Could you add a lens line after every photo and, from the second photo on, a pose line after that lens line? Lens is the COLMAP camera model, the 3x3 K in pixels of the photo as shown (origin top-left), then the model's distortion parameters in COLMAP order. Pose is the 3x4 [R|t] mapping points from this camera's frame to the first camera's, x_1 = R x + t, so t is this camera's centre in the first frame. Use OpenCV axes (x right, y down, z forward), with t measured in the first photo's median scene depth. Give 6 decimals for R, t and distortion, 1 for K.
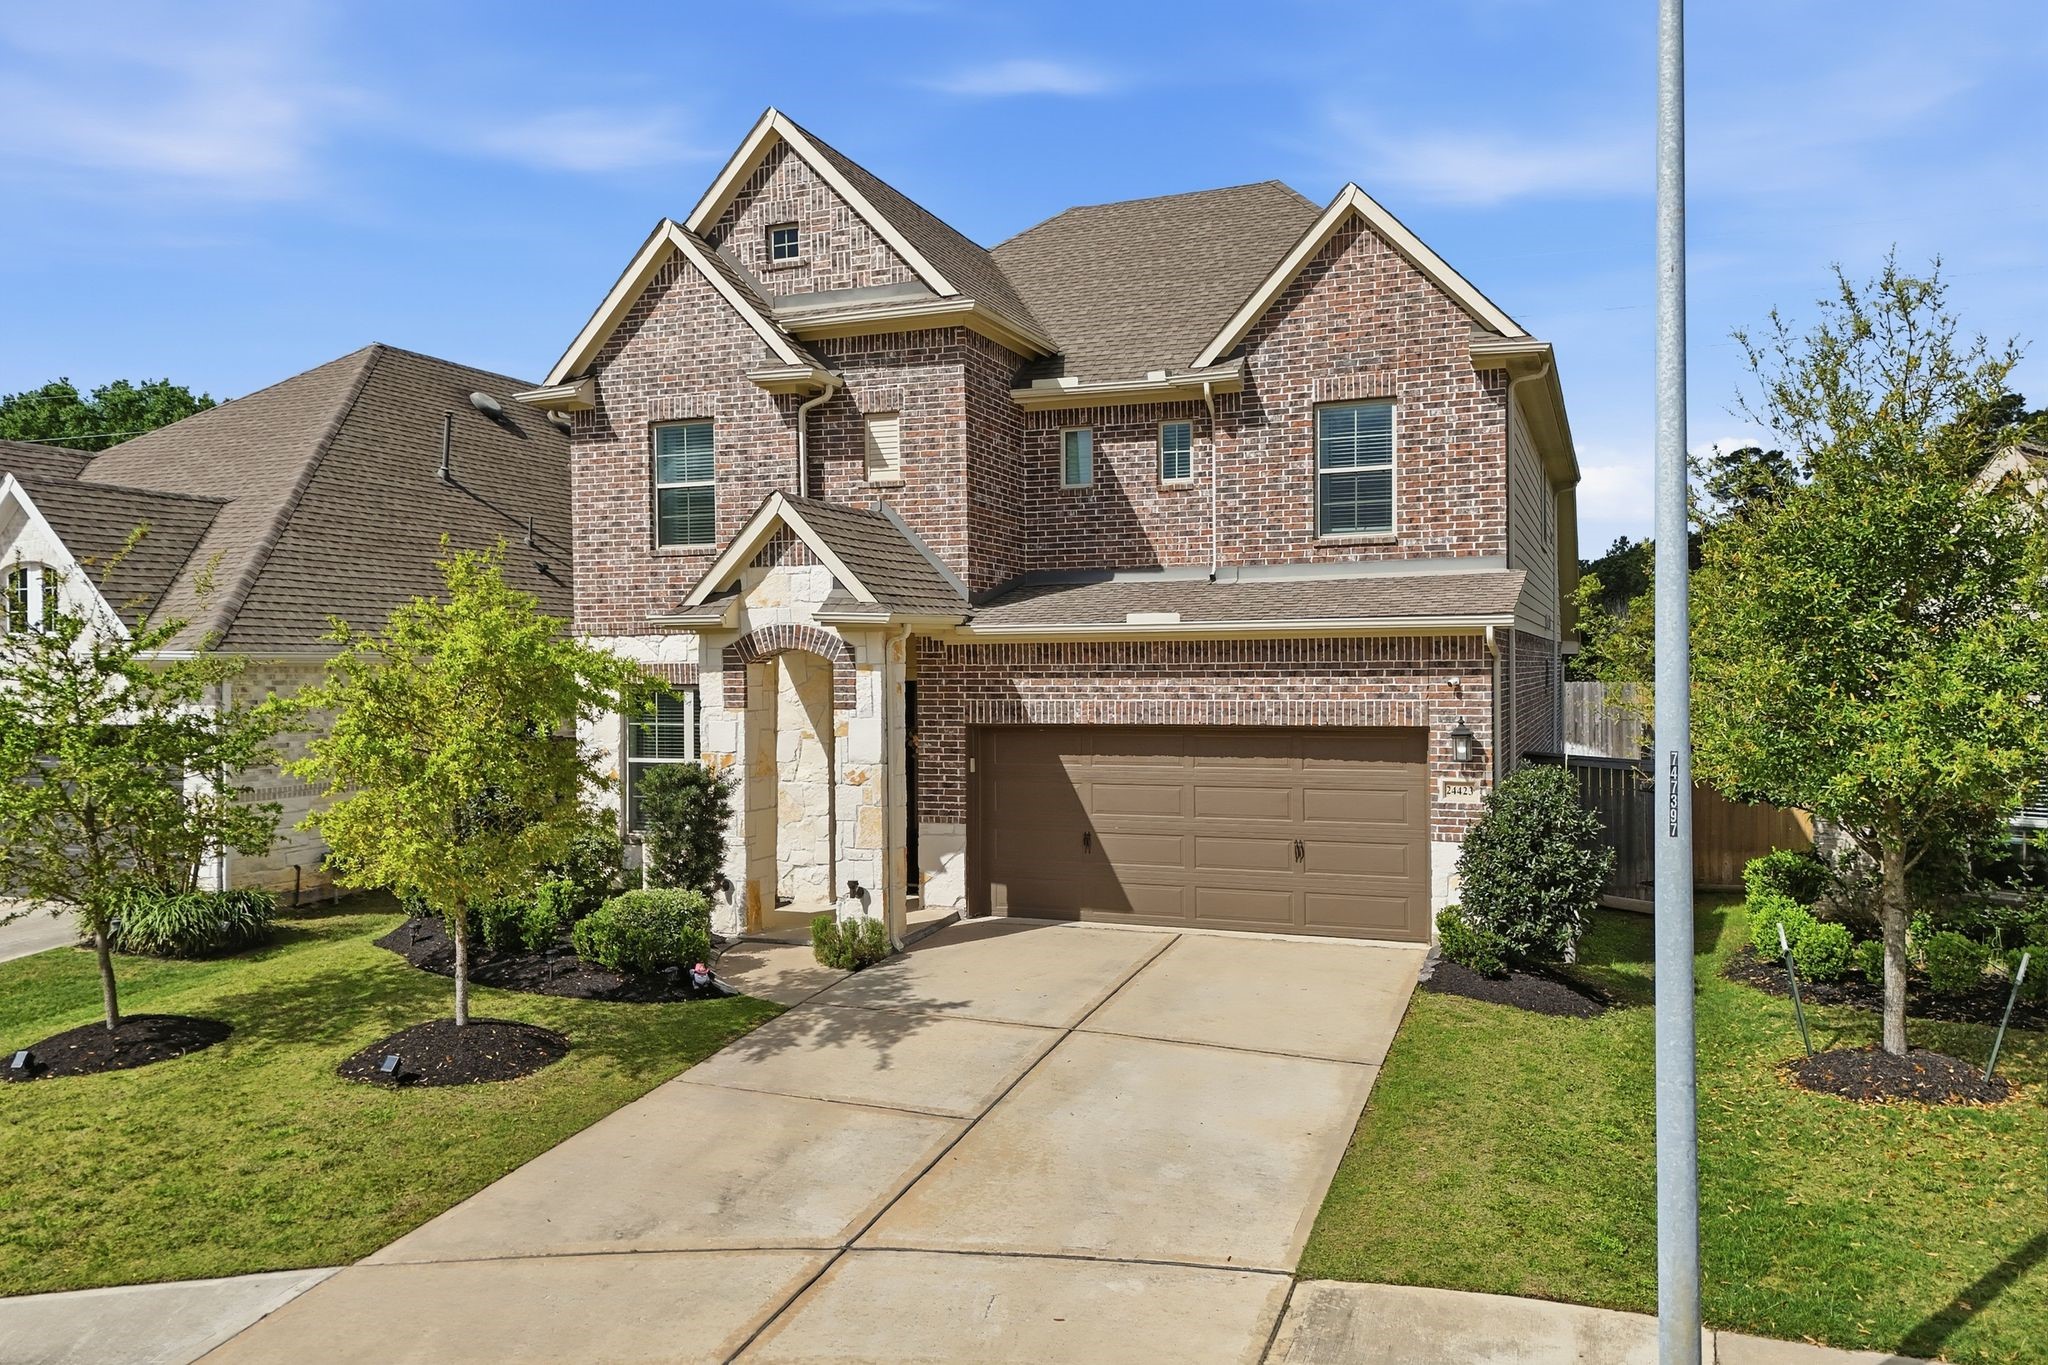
lens RADIAL K [[1549.5, 0, 960.2], [0, 1549.5, 683.7], [0, 0, 1]] dist [0.033268, 0.001602]
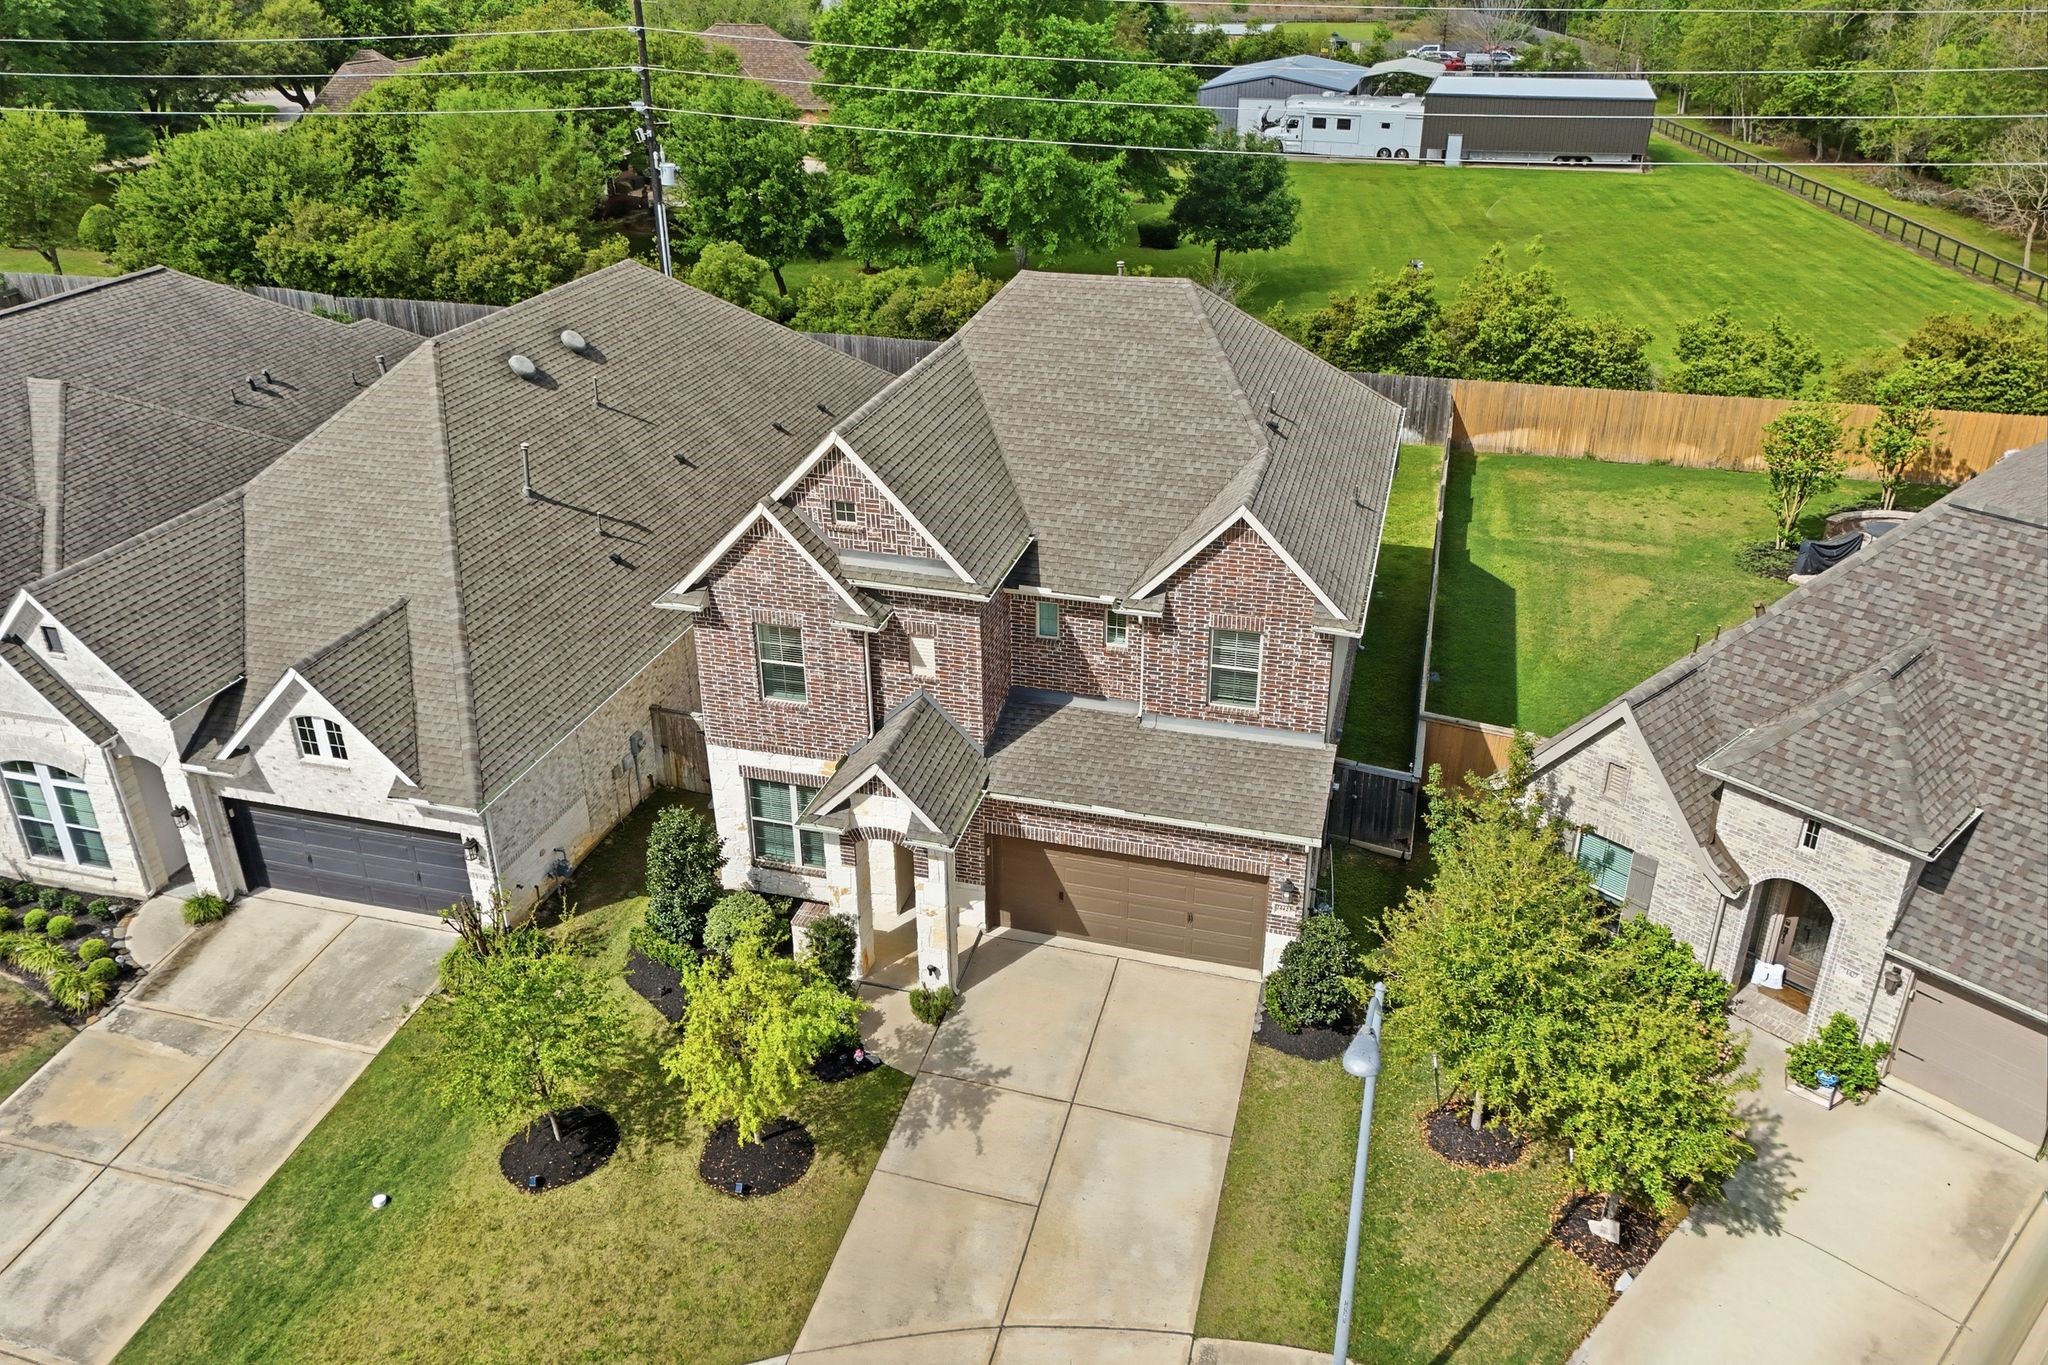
lens RADIAL K [[1549.5, 0, 960.2], [0, 1549.5, 683.7], [0, 0, 1]] dist [0.033268, 0.001602]
pose [[0.995056, -0.059163, 0.079777, -0.137979], [0.019539, 0.904135, 0.426800, -0.784268], [-0.097379, -0.423131, 0.900820, -0.356681]]
